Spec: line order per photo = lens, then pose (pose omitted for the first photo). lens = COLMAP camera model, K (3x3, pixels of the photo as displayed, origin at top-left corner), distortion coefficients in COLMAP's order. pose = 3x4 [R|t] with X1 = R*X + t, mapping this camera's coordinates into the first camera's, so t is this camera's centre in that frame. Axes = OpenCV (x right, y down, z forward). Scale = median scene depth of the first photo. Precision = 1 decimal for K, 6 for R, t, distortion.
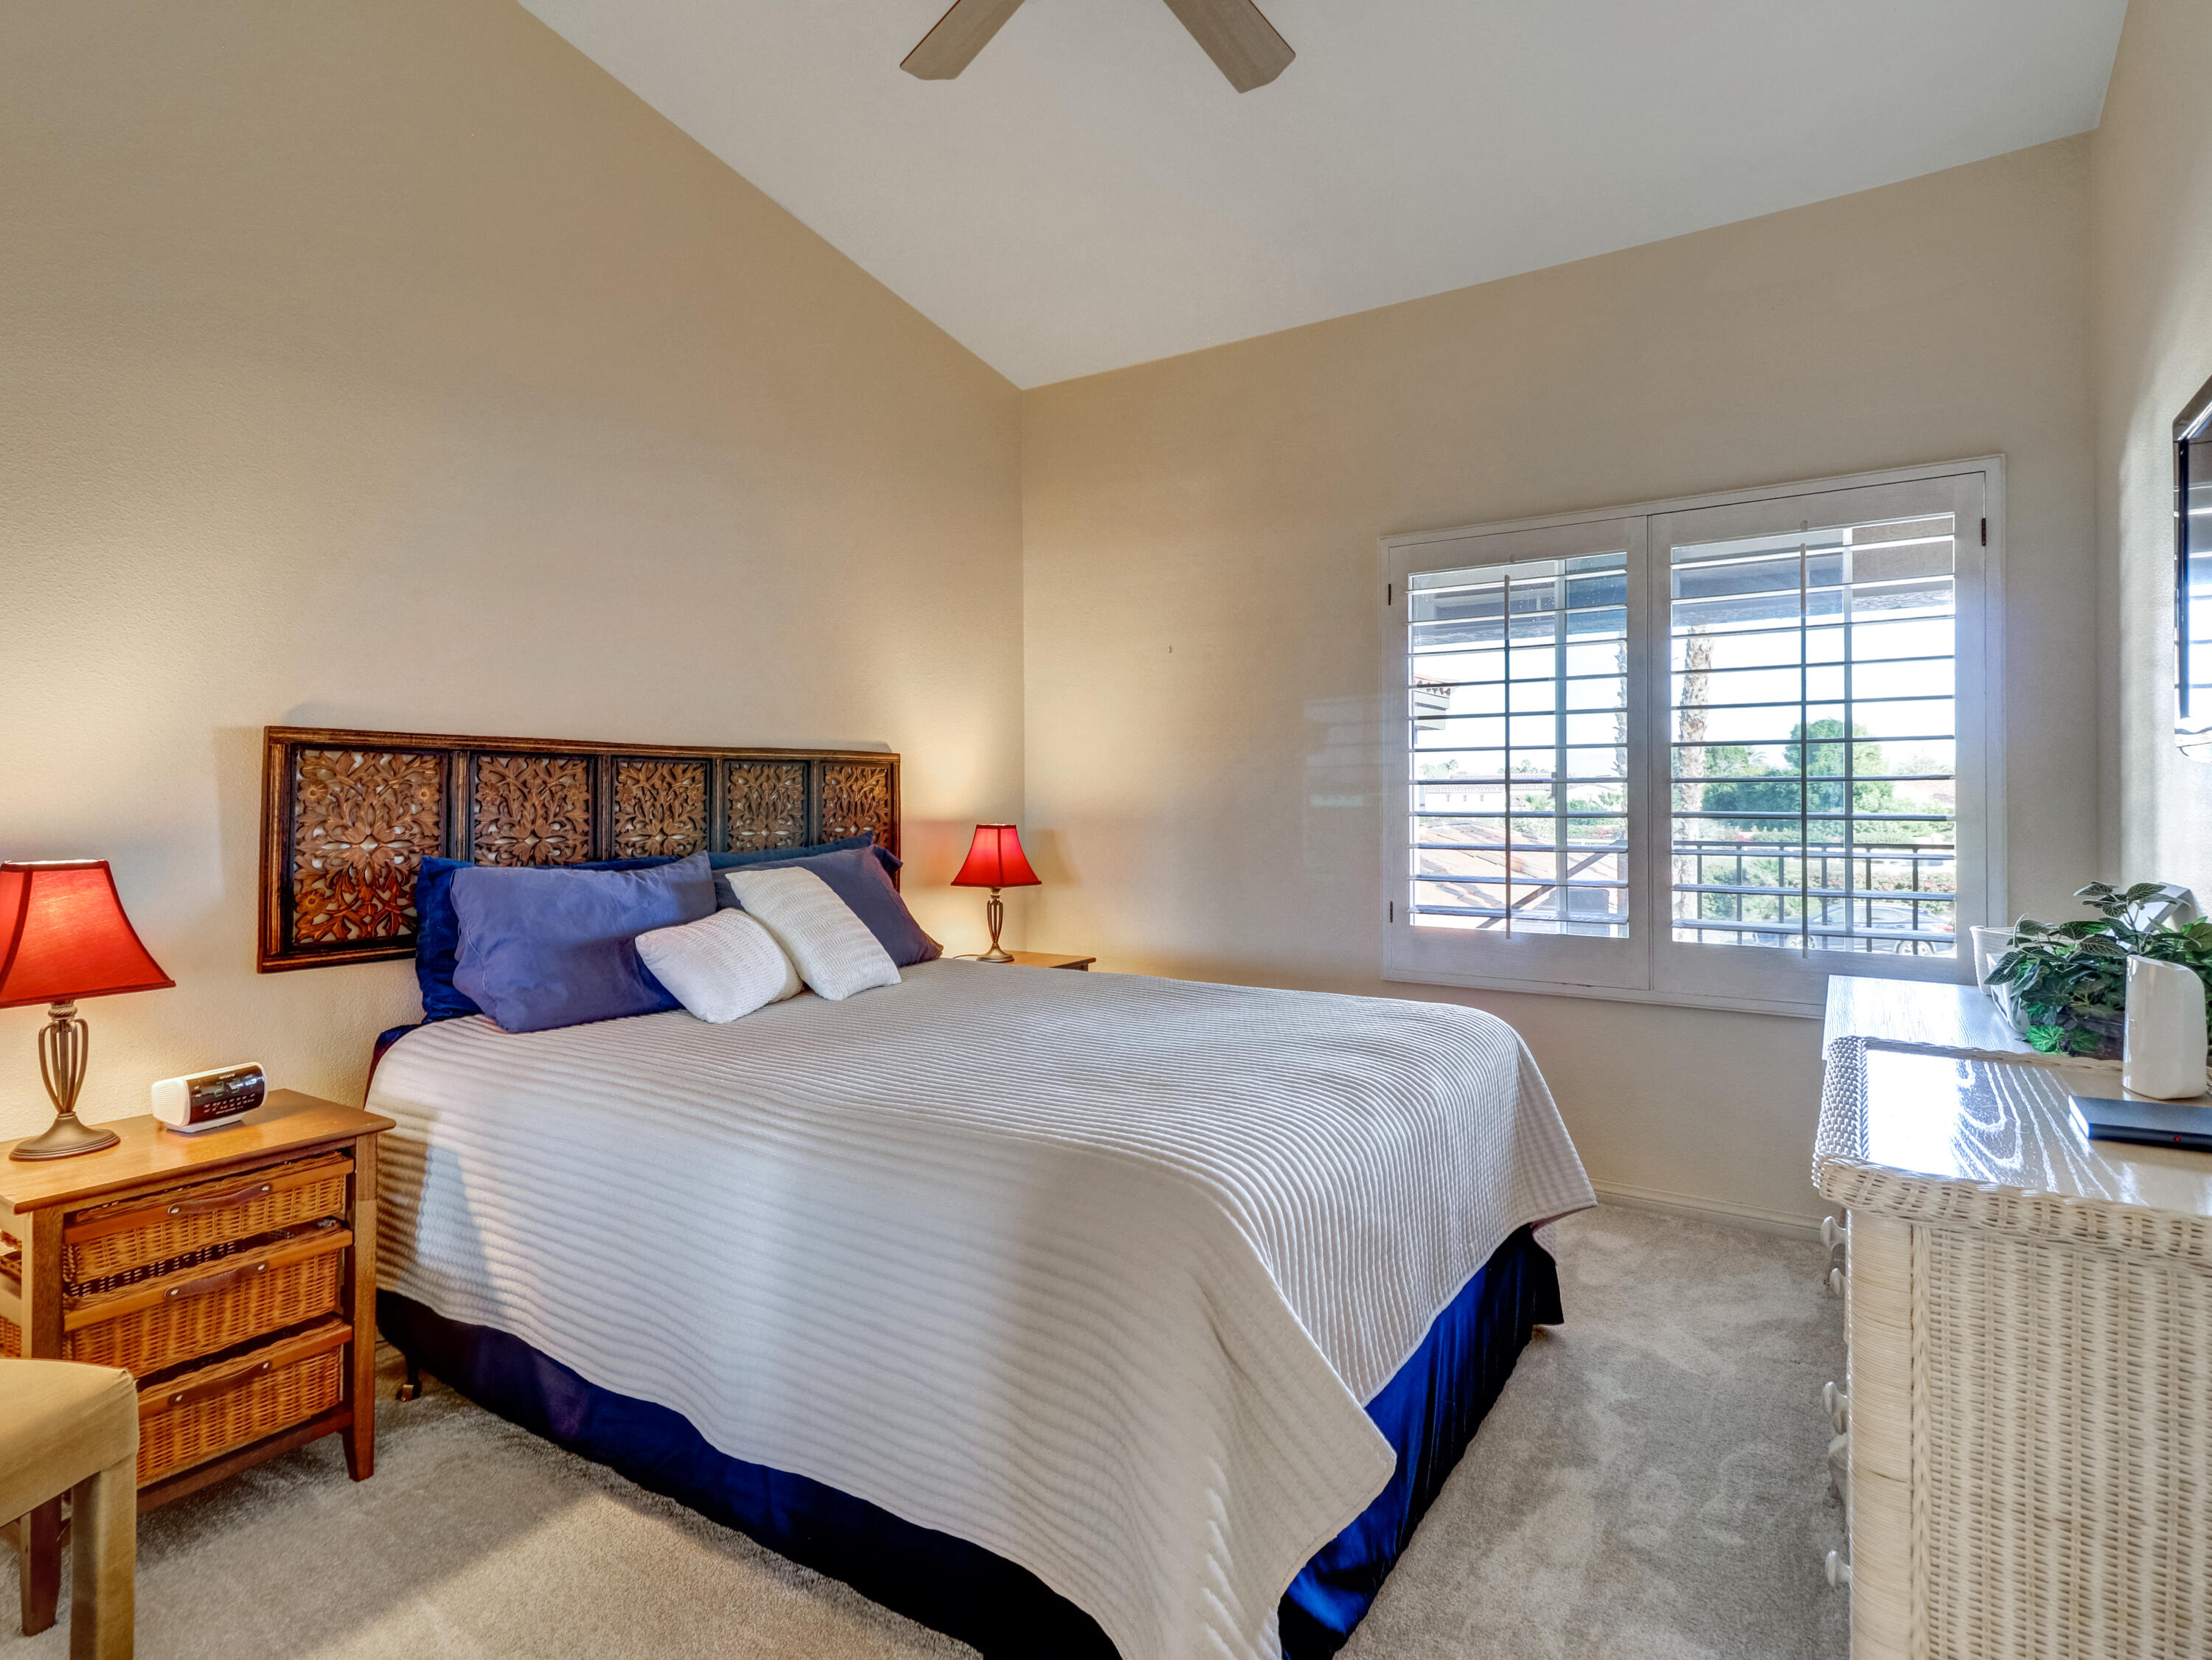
lens RADIAL K [[1169.1, 0, 1102.2], [0, 1169.1, 815.2], [0, 0, 1]] dist [-0.013379, -0.006581]
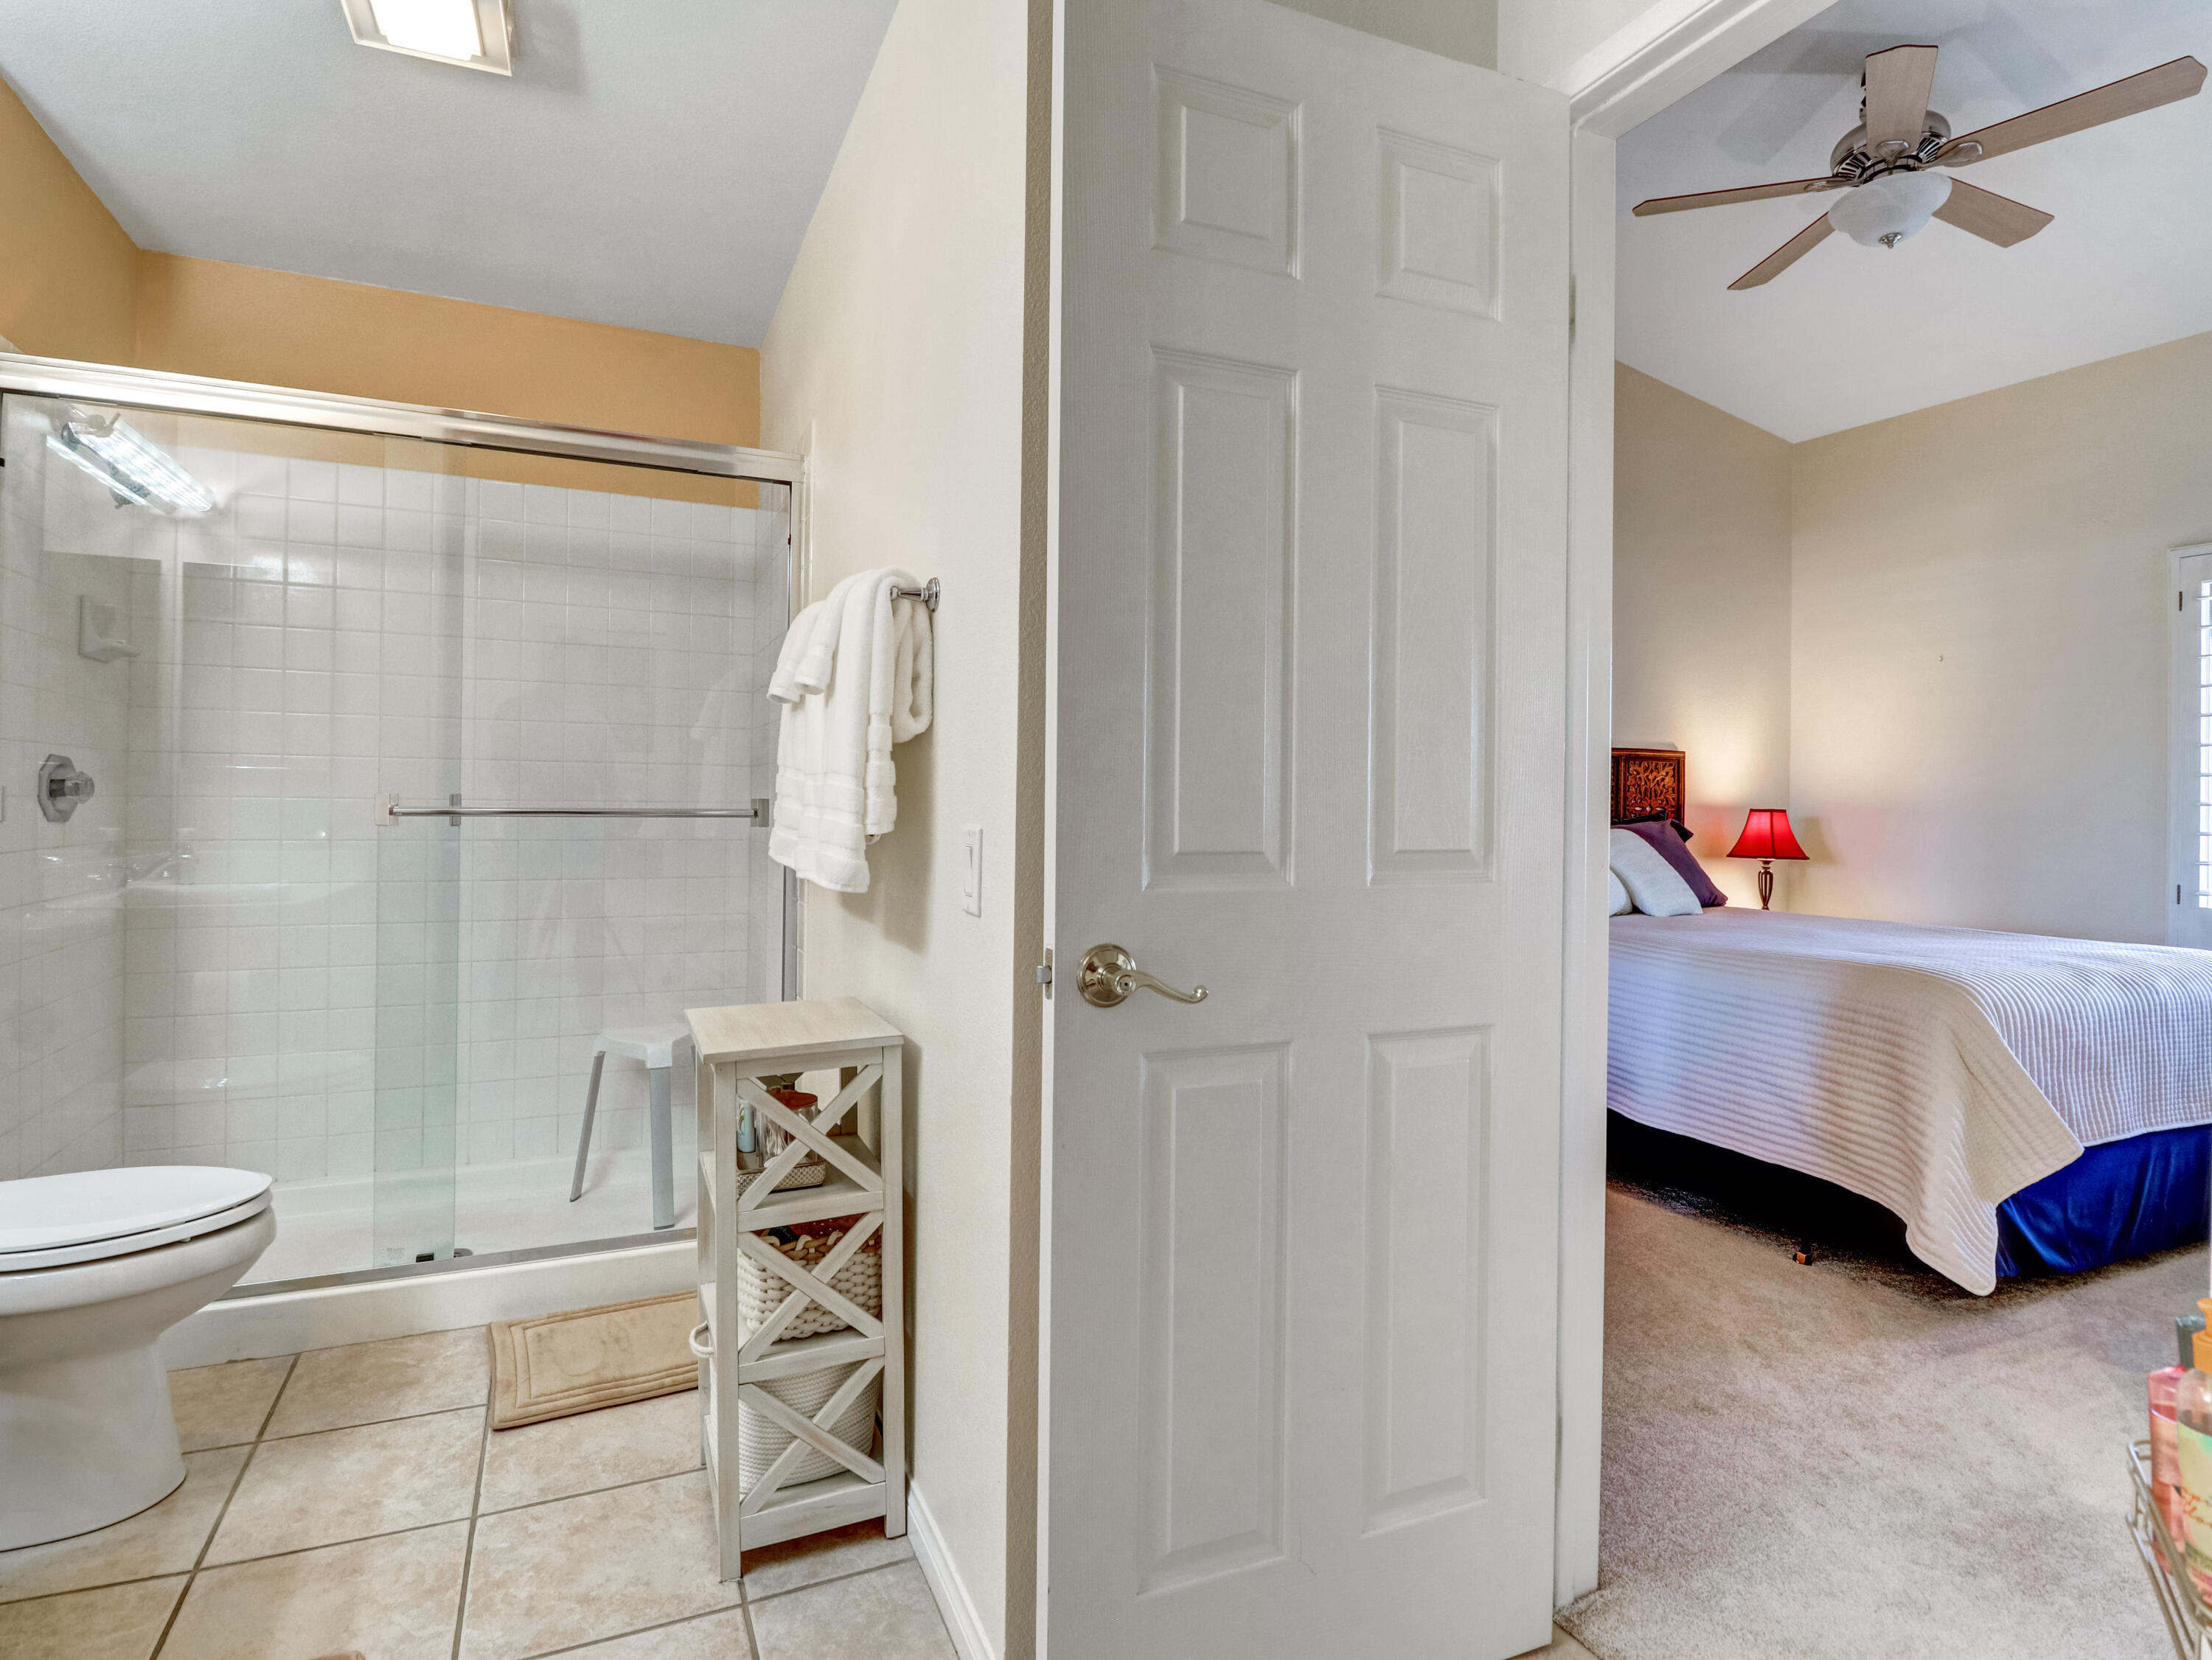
lens RADIAL K [[1169.1, 0, 1125.4], [0, 1169.1, 814.4], [0, 0, 1]] dist [-0.013379, -0.006581]
pose [[0.850098, 0.017710, -0.526327, -0.022131], [-0.022499, 0.999743, -0.002699, 0.034144], [0.526144, 0.014136, 0.850278, -0.417687]]
